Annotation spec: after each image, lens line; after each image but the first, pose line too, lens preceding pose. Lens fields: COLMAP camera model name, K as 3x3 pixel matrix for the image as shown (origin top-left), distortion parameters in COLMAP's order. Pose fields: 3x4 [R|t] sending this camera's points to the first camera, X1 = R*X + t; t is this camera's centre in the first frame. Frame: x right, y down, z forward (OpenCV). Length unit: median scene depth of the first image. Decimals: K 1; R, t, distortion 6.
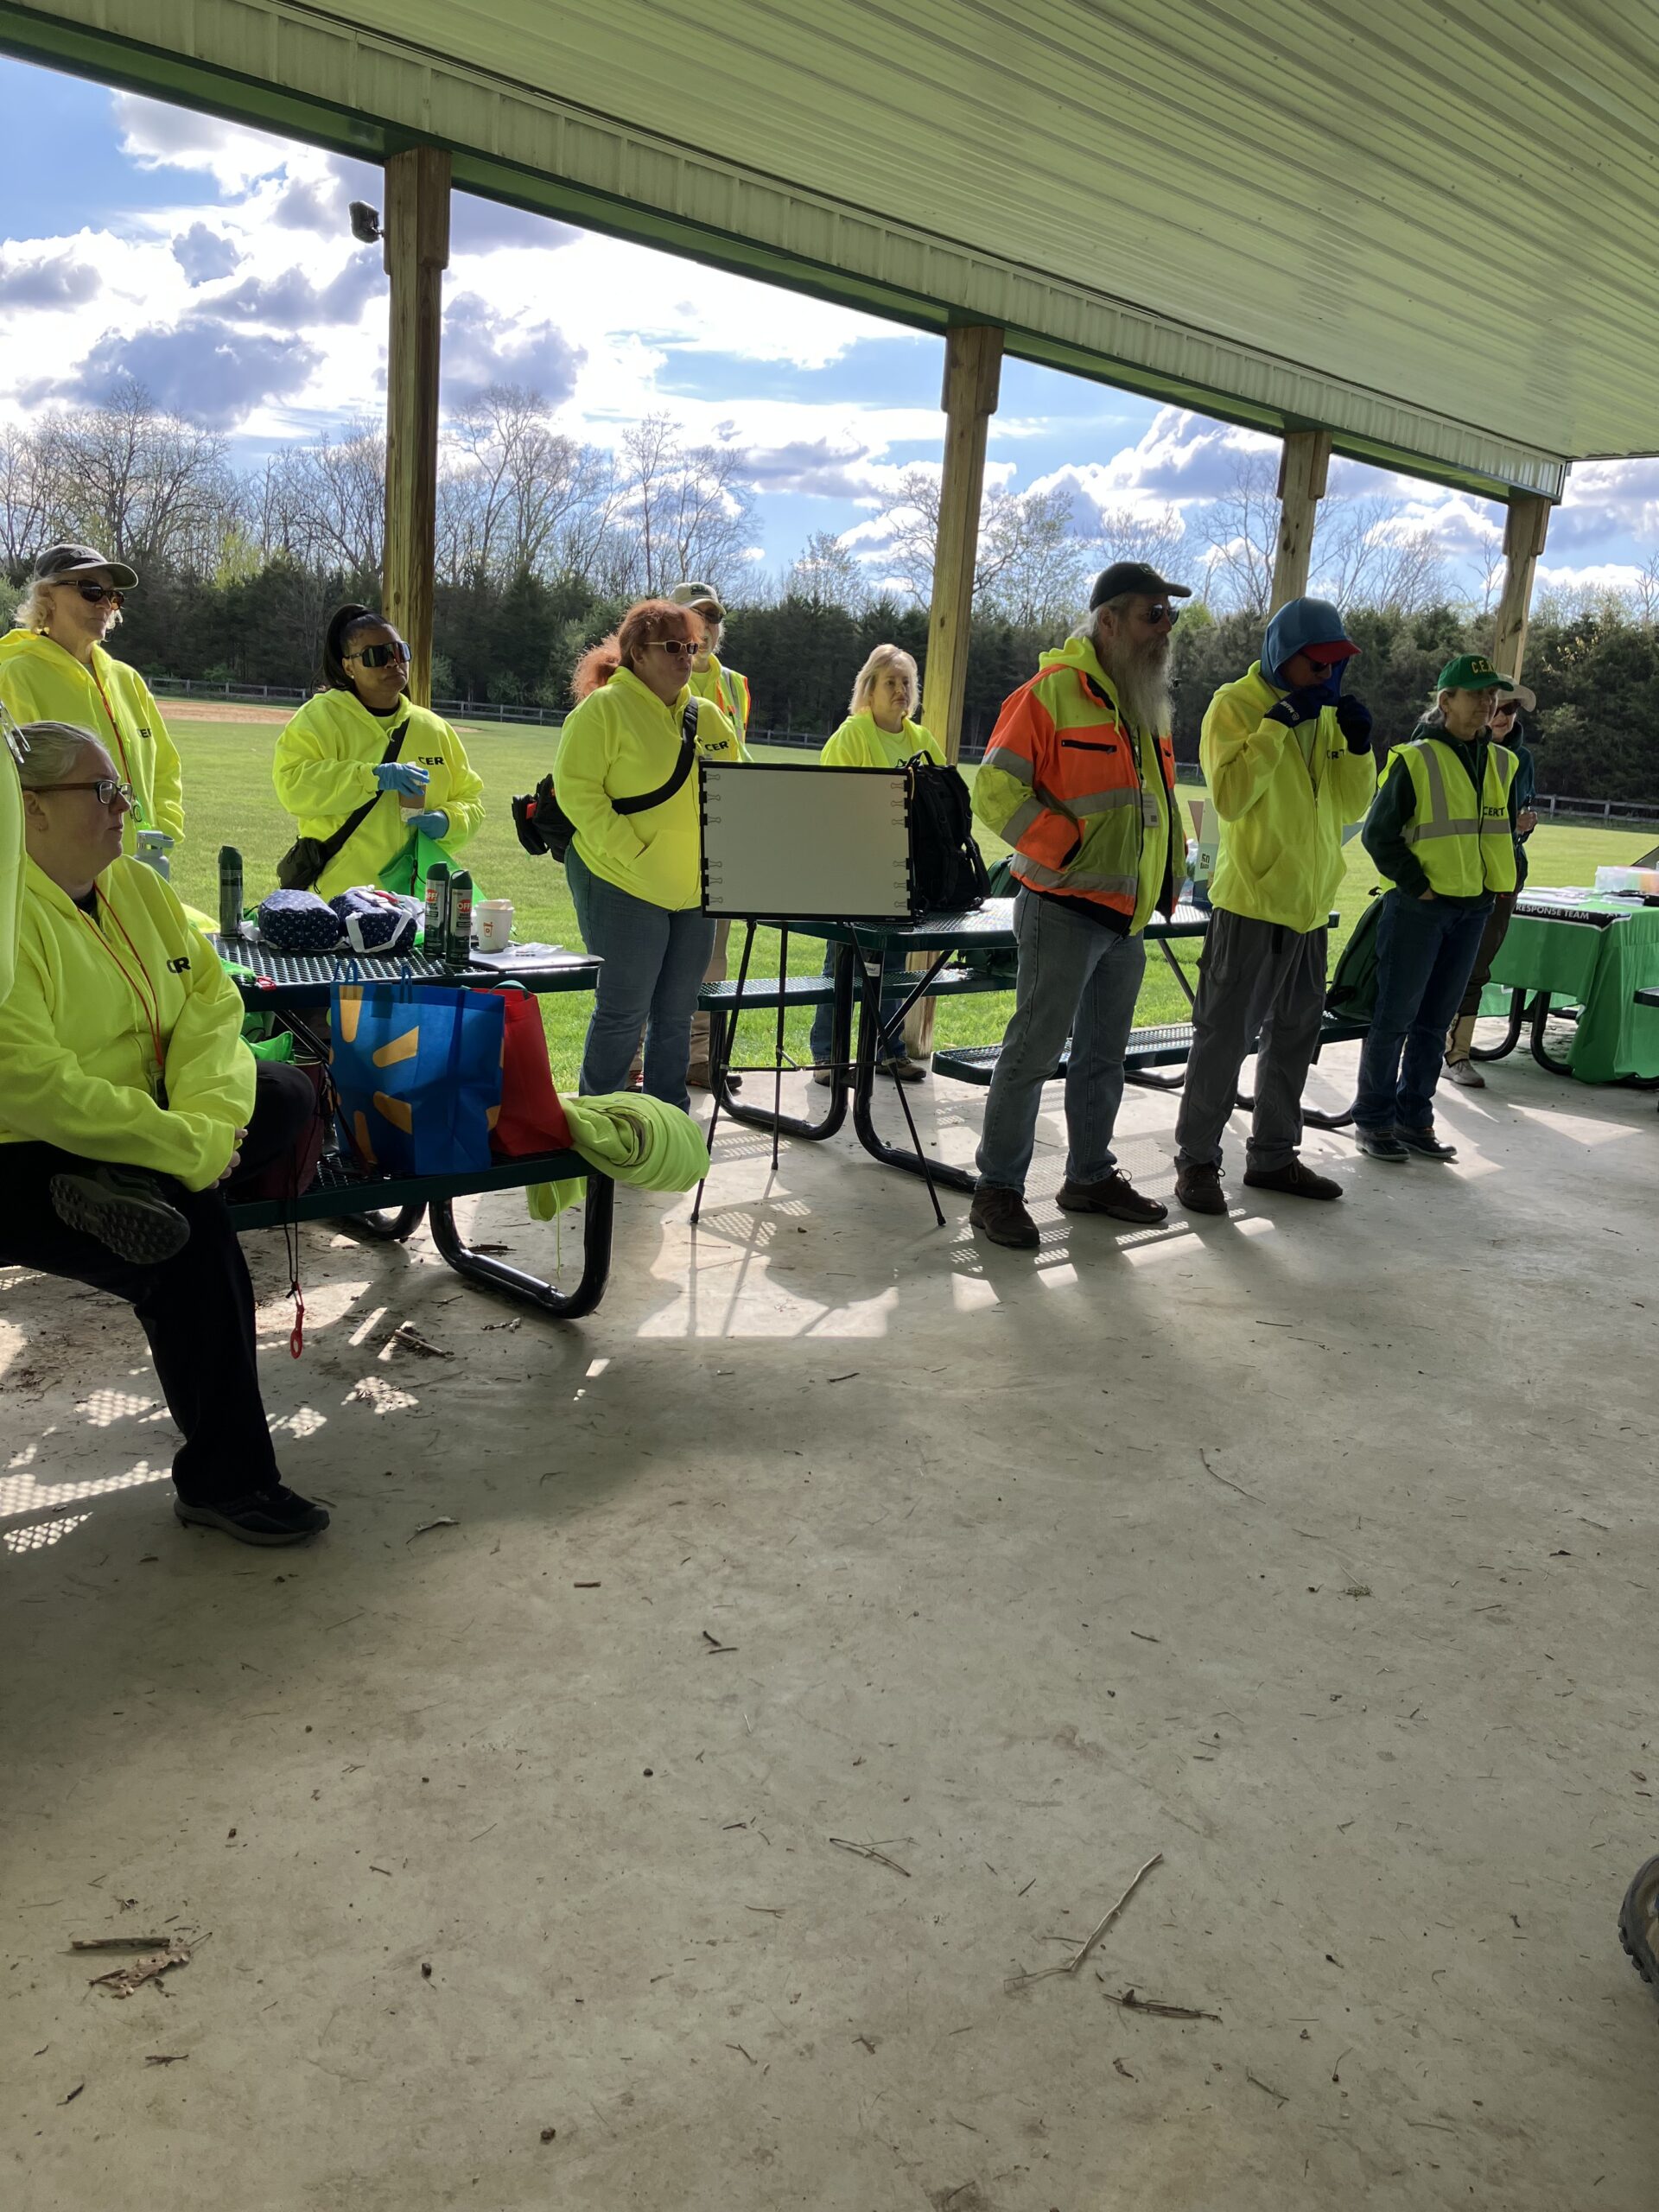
lens RADIAL K [[1812.1, 0, 828.4], [0, 1812.1, 1104.8], [0, 0, 1]] dist [0.028951, -0.009329]
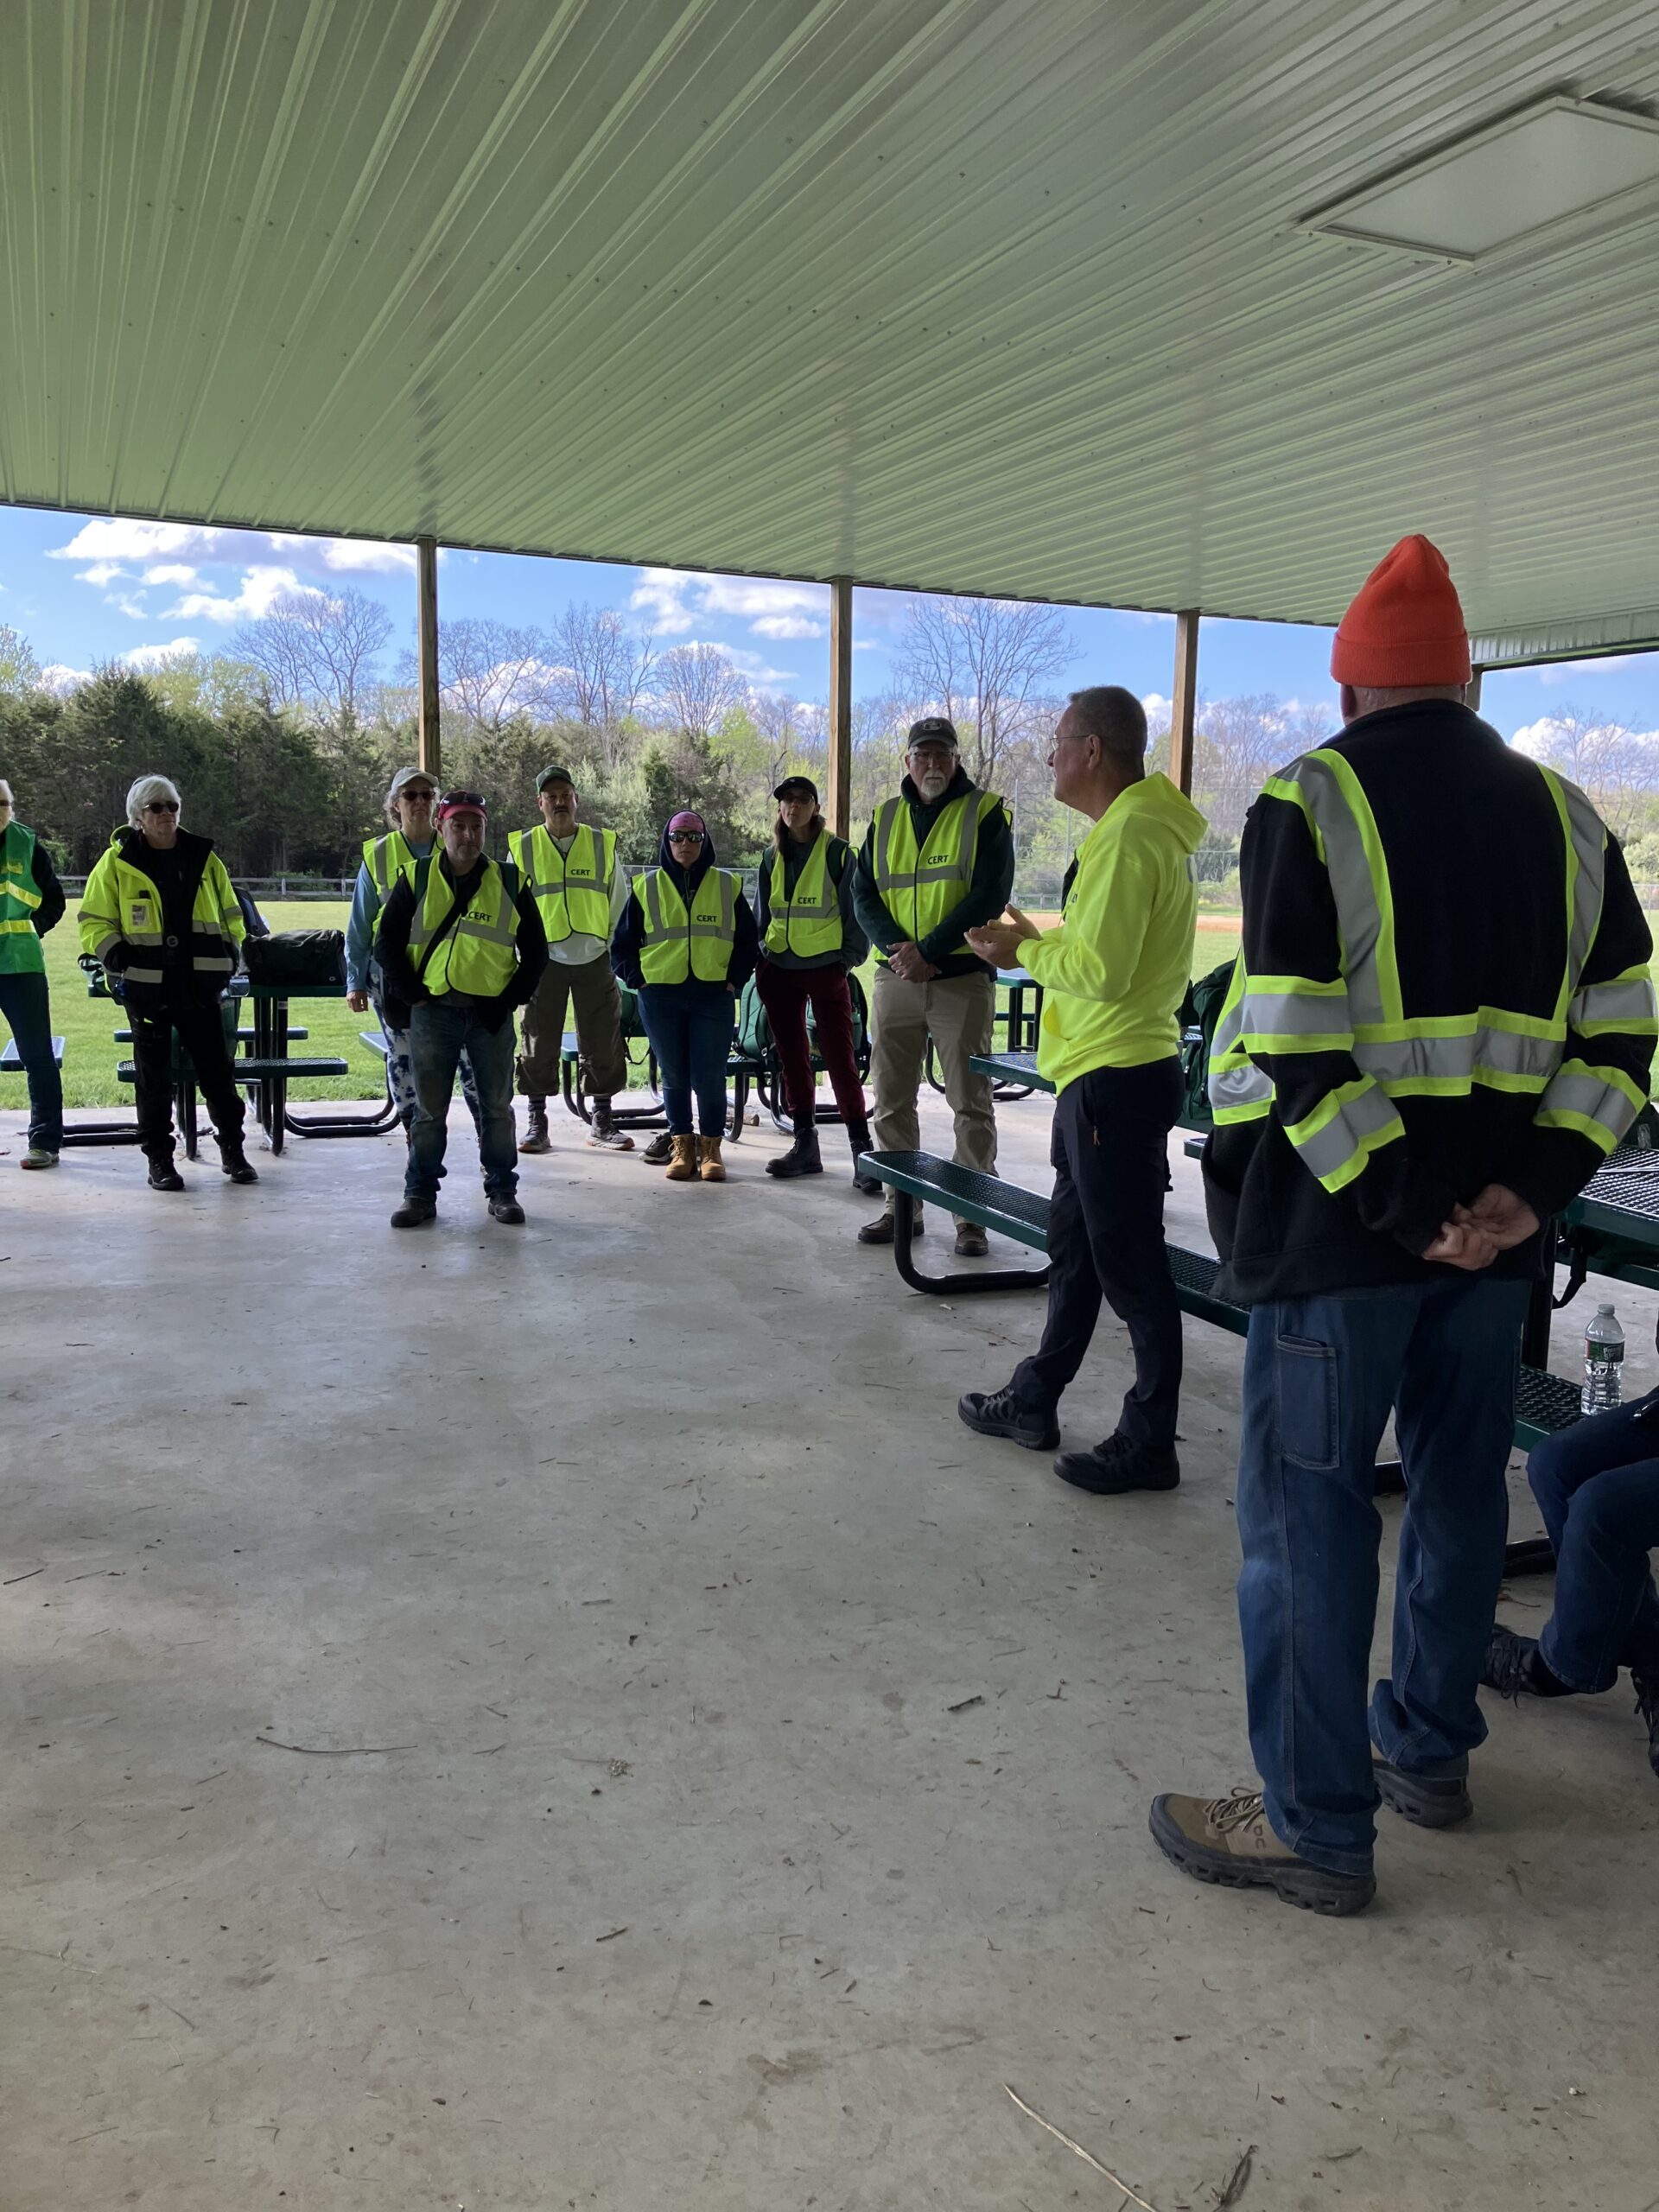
lens RADIAL K [[1812.1, 0, 832.3], [0, 1812.1, 1106.1], [0, 0, 1]] dist [0.028951, -0.009329]
pose [[0.363274, -0.188323, 0.912451, -0.410485], [0.194372, 0.973127, 0.123461, -0.142534], [-0.911181, 0.132505, 0.390117, 0.429137]]
